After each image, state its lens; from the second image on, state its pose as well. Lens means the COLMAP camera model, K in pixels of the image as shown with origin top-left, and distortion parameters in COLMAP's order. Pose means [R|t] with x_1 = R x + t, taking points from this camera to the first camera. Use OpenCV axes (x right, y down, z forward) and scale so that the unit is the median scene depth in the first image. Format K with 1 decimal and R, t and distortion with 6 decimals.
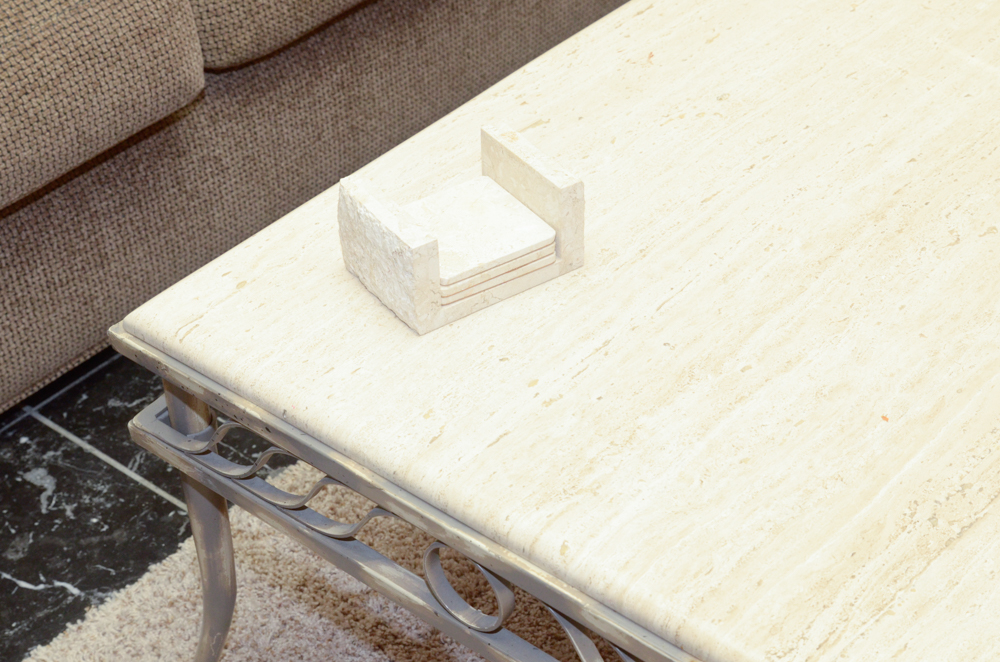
lens RADIAL K [[1867.8, 0, 500.0], [0, 1867.8, 331.0], [0, 0, 1]] dist [-0.044245, 0.037444]
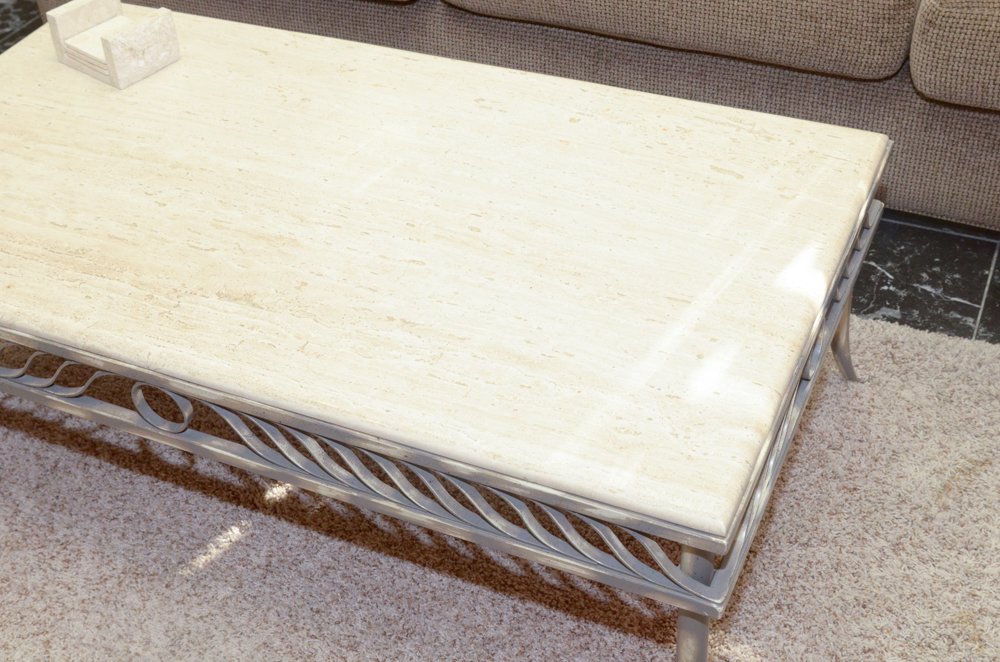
lens RADIAL K [[1341.2, 0, 500.0], [0, 1341.2, 331.0], [0, 0, 1]] dist [-0.030357, -0.038449]
pose [[0.287115, 0.628429, -0.722940, 1.320614], [-0.554658, 0.724390, 0.409407, -0.642239], [0.780973, 0.283438, 0.556546, 0.667352]]
